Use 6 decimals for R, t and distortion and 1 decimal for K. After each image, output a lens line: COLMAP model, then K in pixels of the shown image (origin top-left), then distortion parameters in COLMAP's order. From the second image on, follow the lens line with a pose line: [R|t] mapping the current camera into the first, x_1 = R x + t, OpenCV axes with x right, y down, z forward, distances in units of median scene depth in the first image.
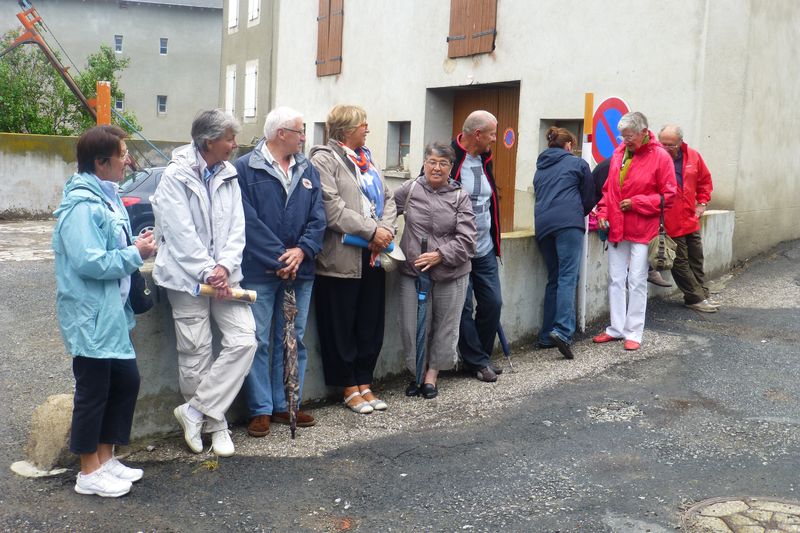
lens RADIAL K [[1010.0, 0, 400.0], [0, 1010.0, 266.5], [0, 0, 1]] dist [-0.060999, -0.005990]
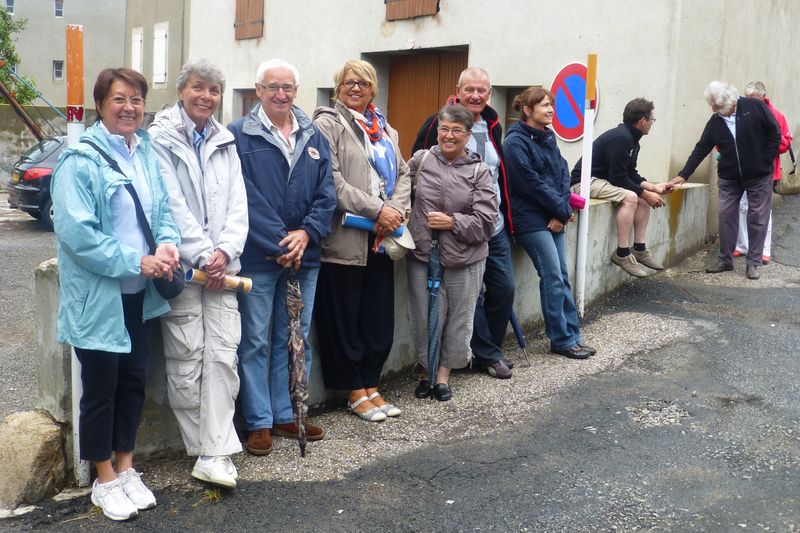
lens RADIAL K [[1010.0, 0, 400.0], [0, 1010.0, 266.5], [0, 0, 1]] dist [-0.060999, -0.005990]
pose [[0.994557, -0.007977, 0.103885, -0.101553], [0.004950, 0.999557, 0.029362, -0.011511], [-0.104073, -0.028688, 0.994156, 0.144156]]
